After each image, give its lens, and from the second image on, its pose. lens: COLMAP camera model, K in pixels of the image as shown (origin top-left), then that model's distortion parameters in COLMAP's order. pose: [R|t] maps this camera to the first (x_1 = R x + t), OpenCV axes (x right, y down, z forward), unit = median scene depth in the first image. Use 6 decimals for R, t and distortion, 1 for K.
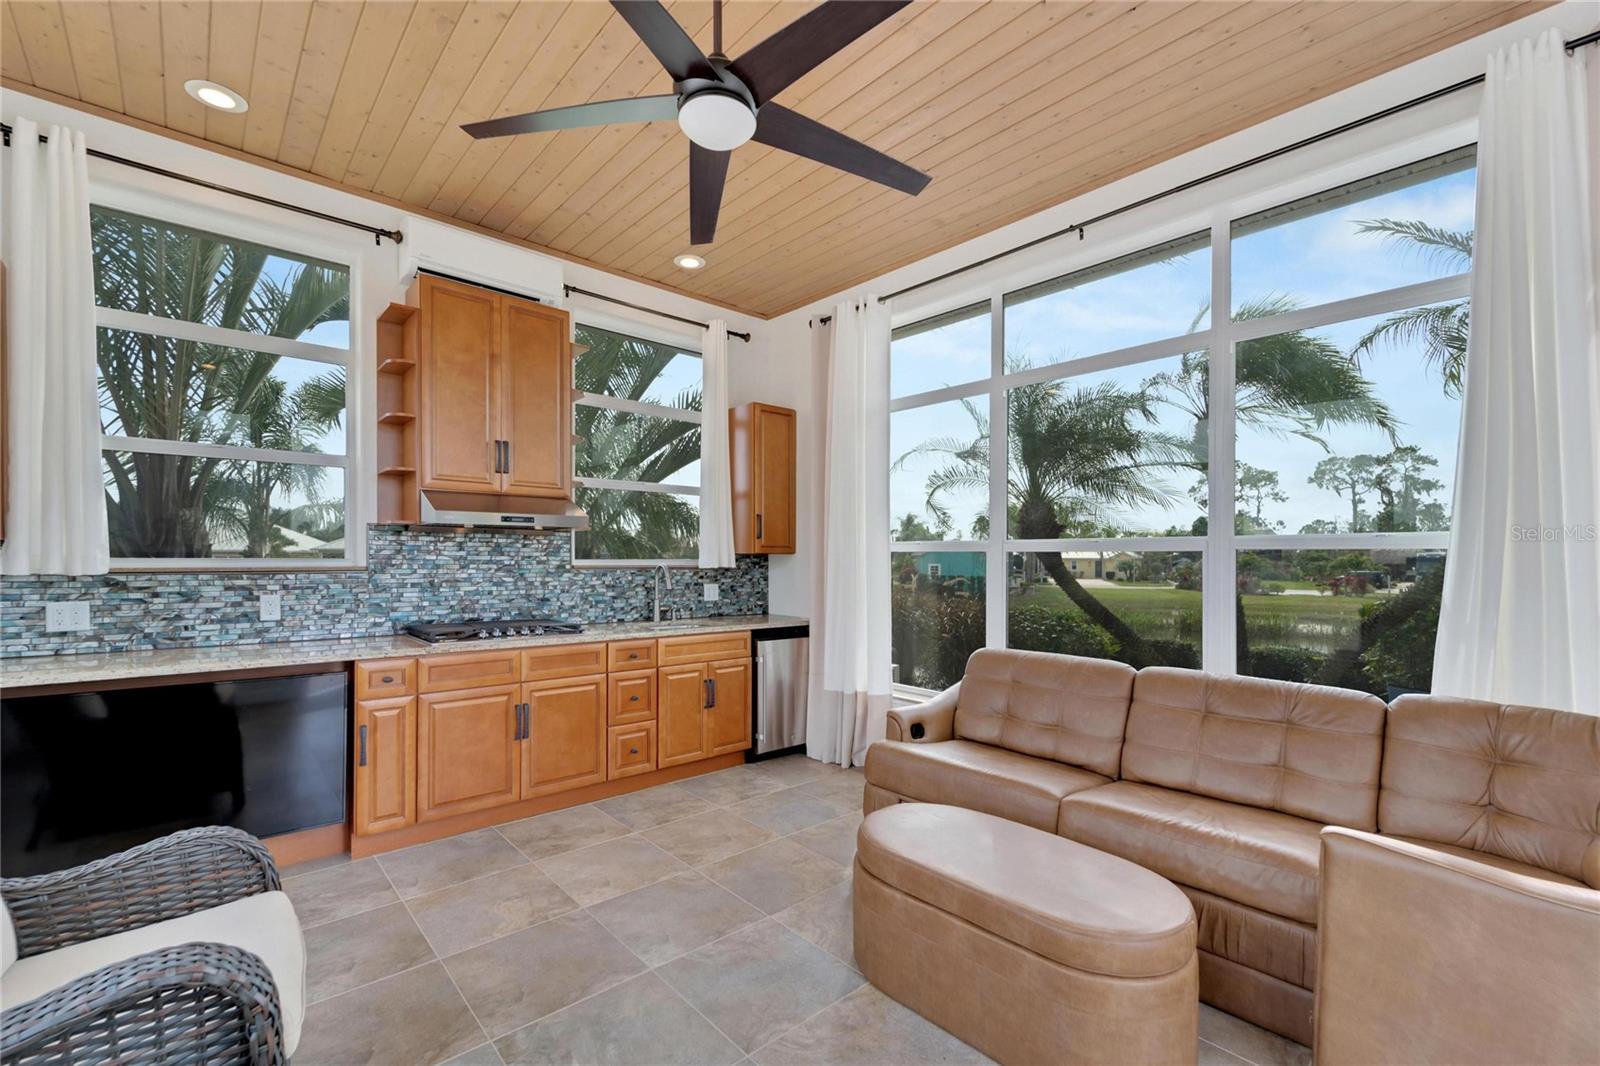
lens RADIAL K [[670.8, 0, 789.5], [0, 670.8, 564.2], [0, 0, 1]] dist [0.008057, -0.005499]
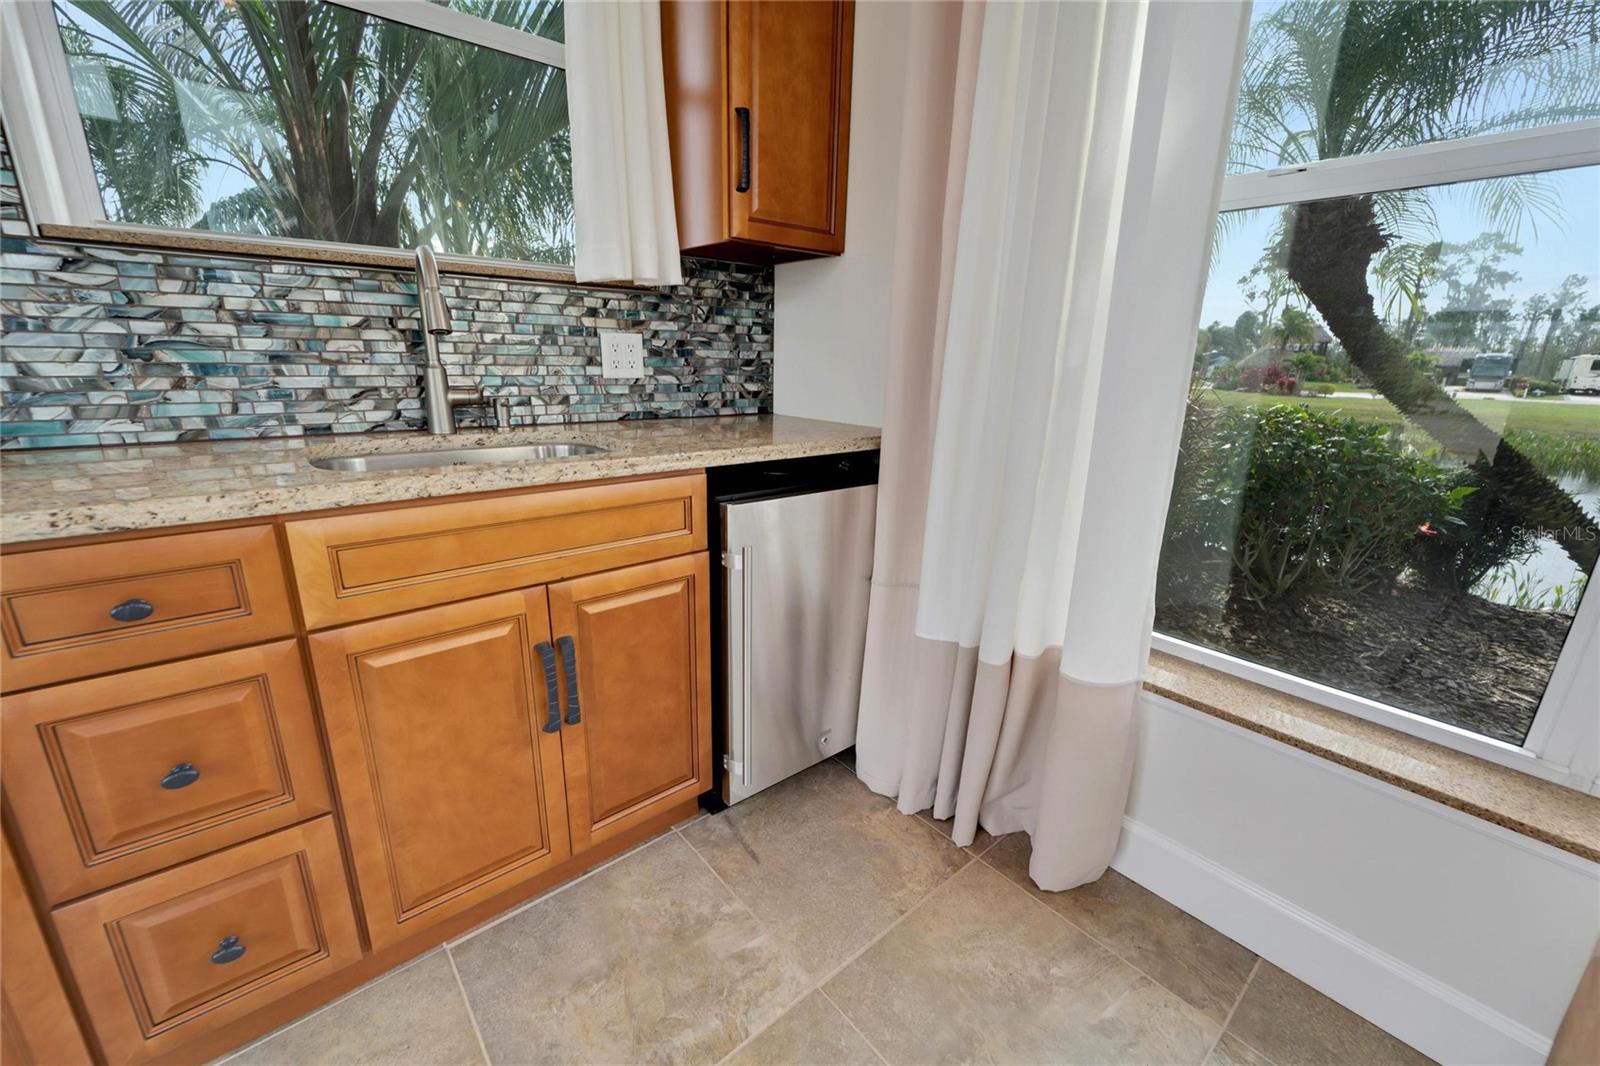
lens RADIAL K [[618.1, 0, 778.9], [0, 618.1, 537.2], [0, 0, 1]] dist [0.000108, -0.000592]
pose [[0.998784, 0.027137, -0.041153, -0.012696], [-0.014621, 0.960351, 0.278411, 0.056008], [0.047077, -0.277471, 0.959580, 0.849174]]
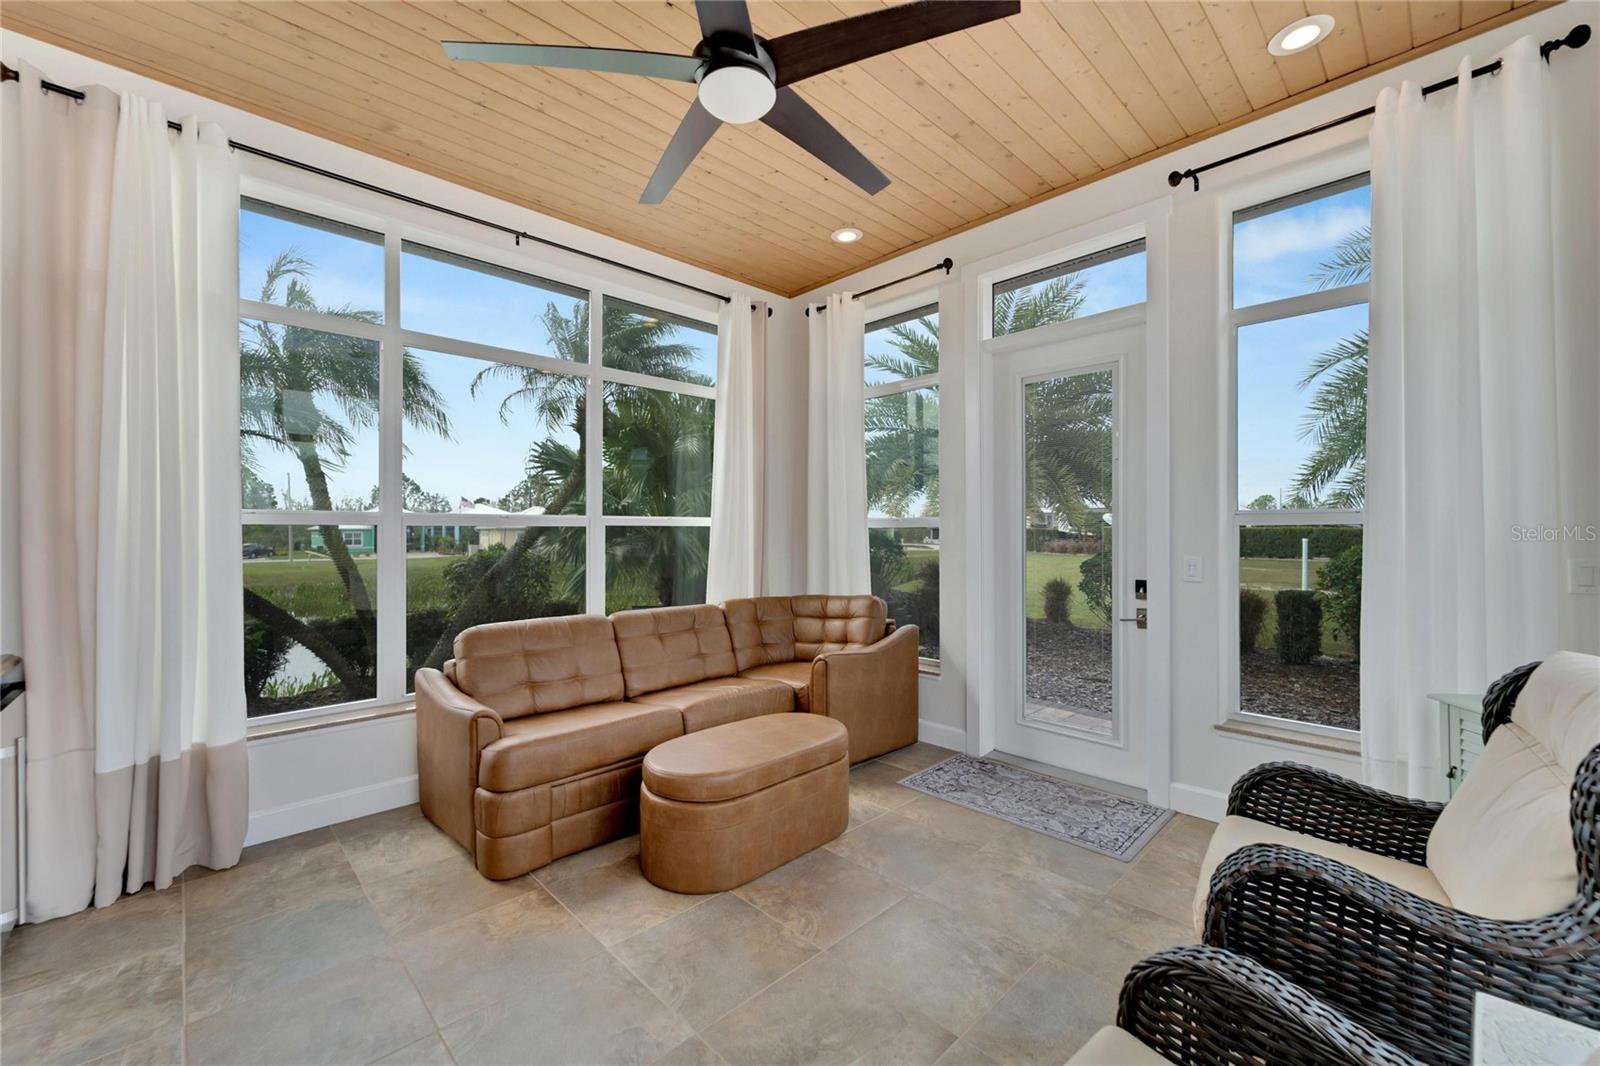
lens RADIAL K [[651.7, 0, 800.0], [0, 651.7, 533.0], [0, 0, 1]] dist [0.010577, 0.000307]
pose [[-0.042508, -0.006564, 0.999075, -0.622382], [0.009322, 0.999932, 0.006966, -0.011042], [-0.999053, 0.009609, -0.042444, 0.548188]]
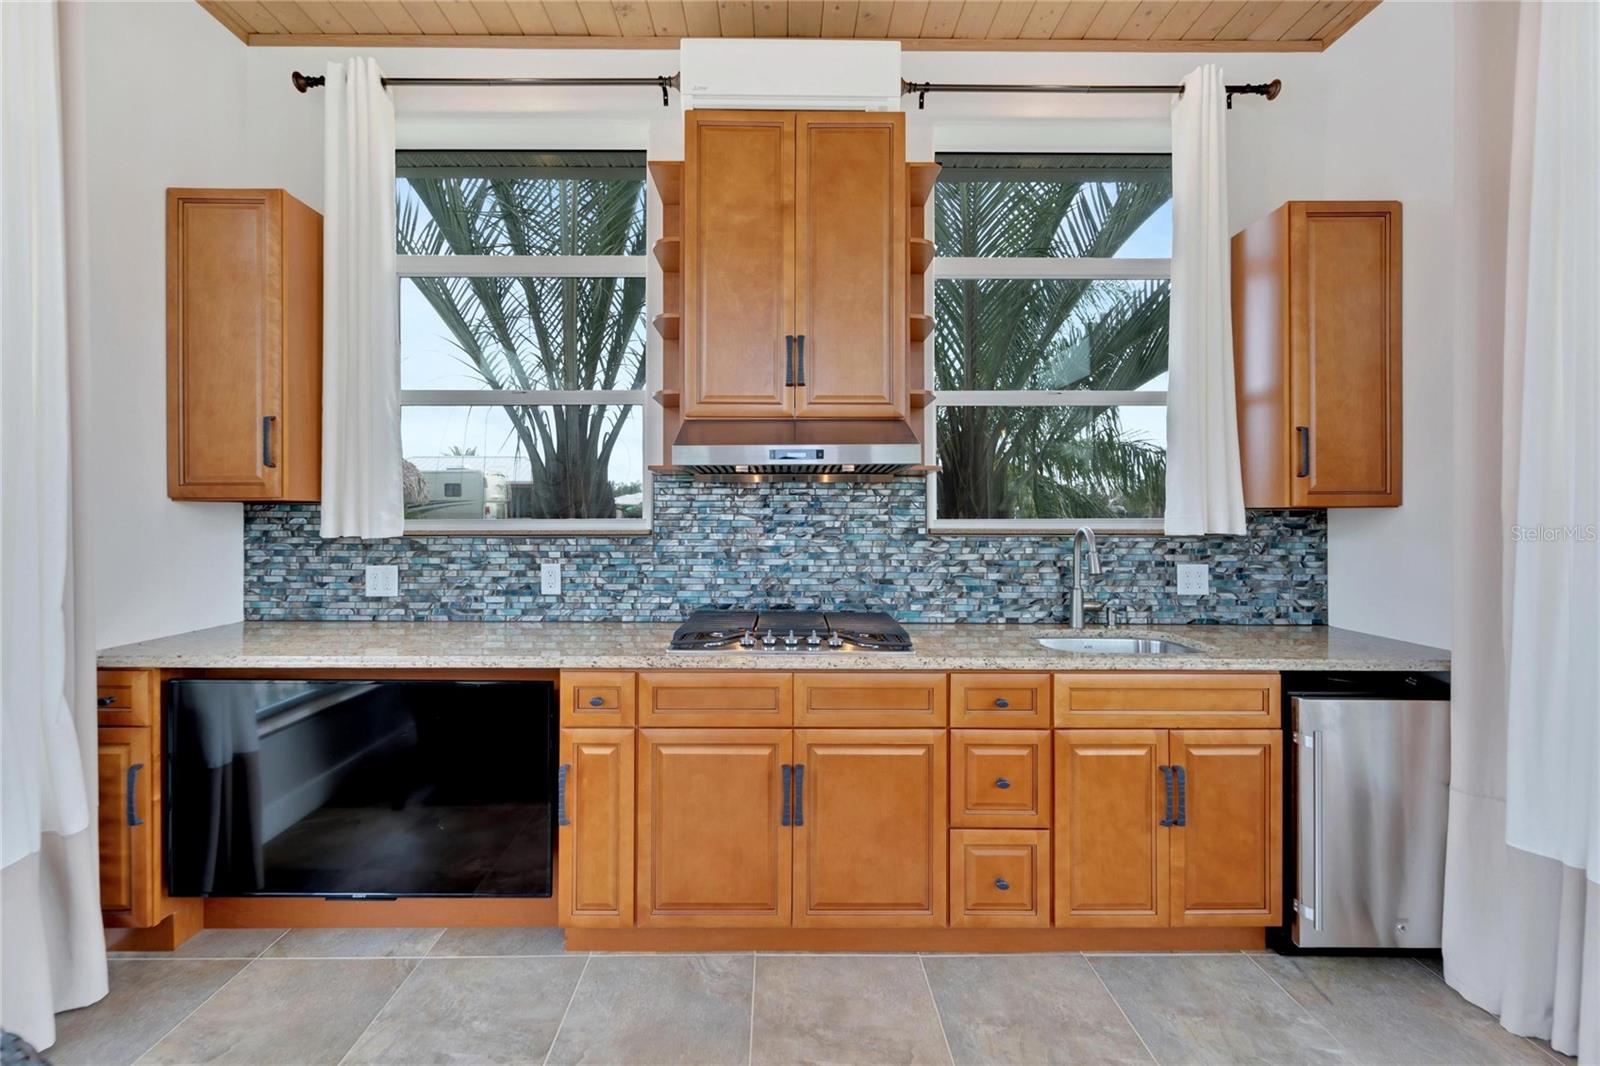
lens RADIAL K [[650.0, 0, 797.8], [0, 650.0, 514.4], [0, 0, 1]] dist [0.002903, -0.000585]
pose [[0.756653, -0.002779, -0.653811, -0.018049], [-0.002175, 0.999975, -0.006767, -0.008901], [0.653814, 0.006542, 0.756627, 0.521201]]
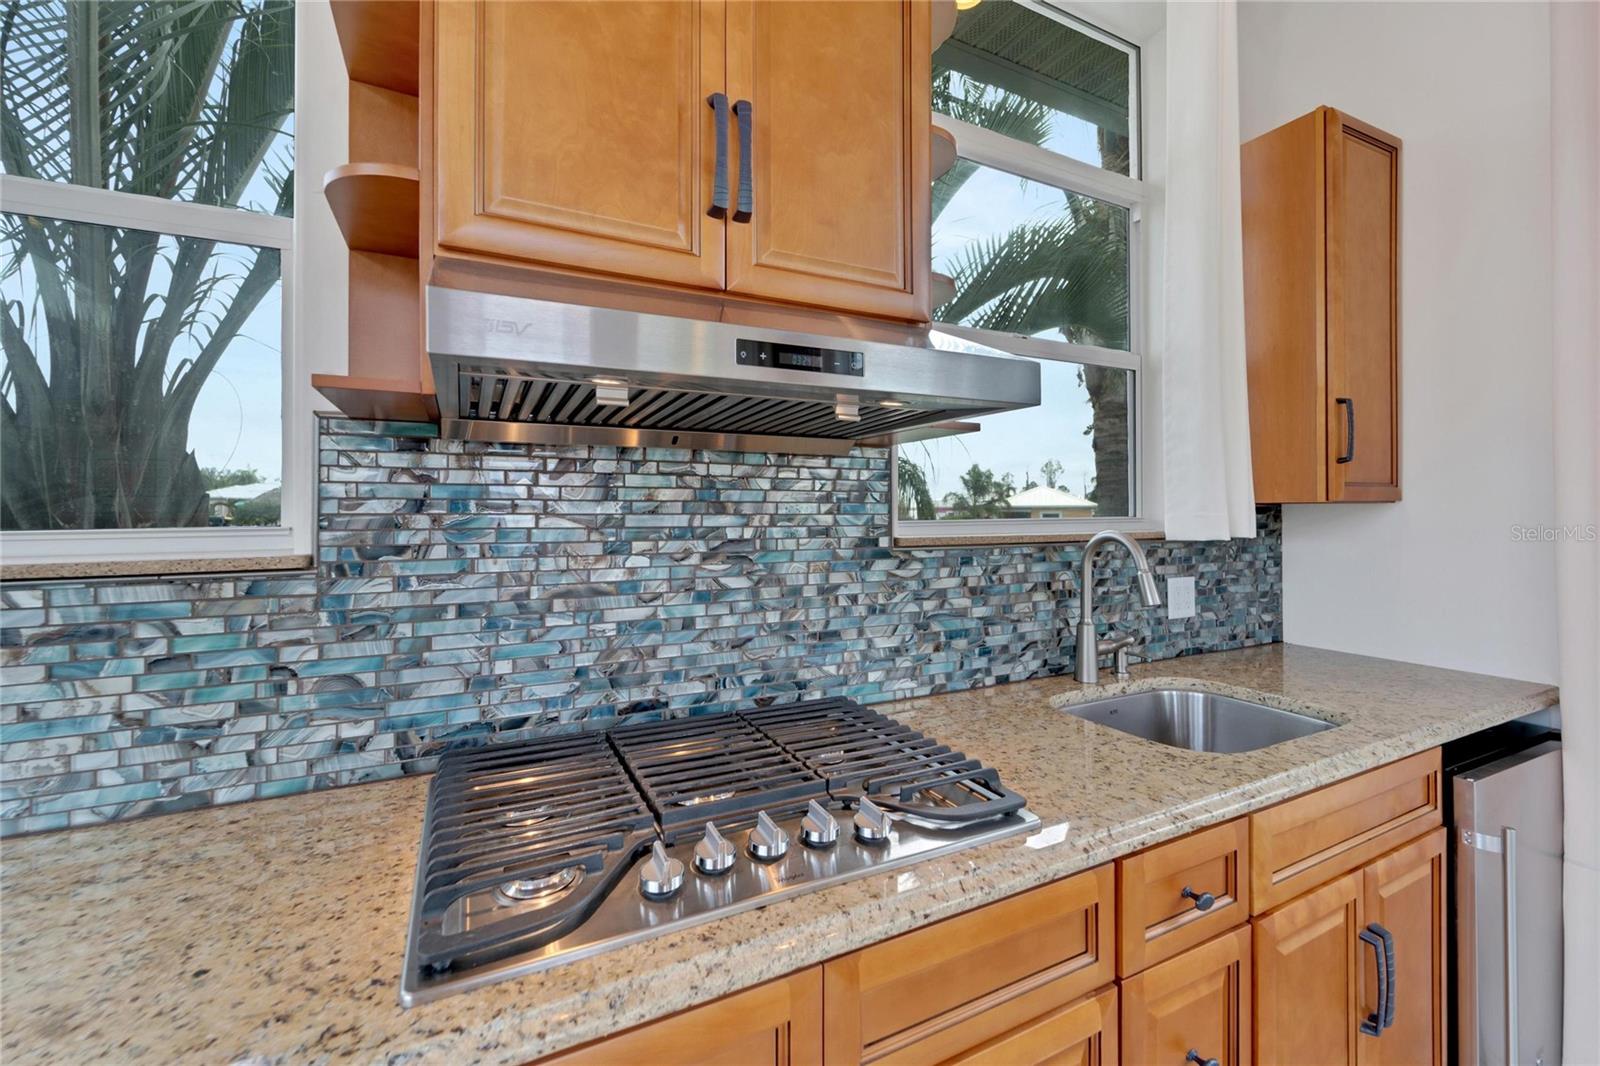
lens RADIAL K [[646.4, 0, 785.0], [0, 646.4, 505.2], [0, 0, 1]] dist [0.002325, -0.000512]
pose [[0.964733, -0.004212, -0.263196, -0.330048], [0.001567, 0.999946, -0.010260, -0.014986], [0.263225, 0.009486, 0.964688, 0.736593]]
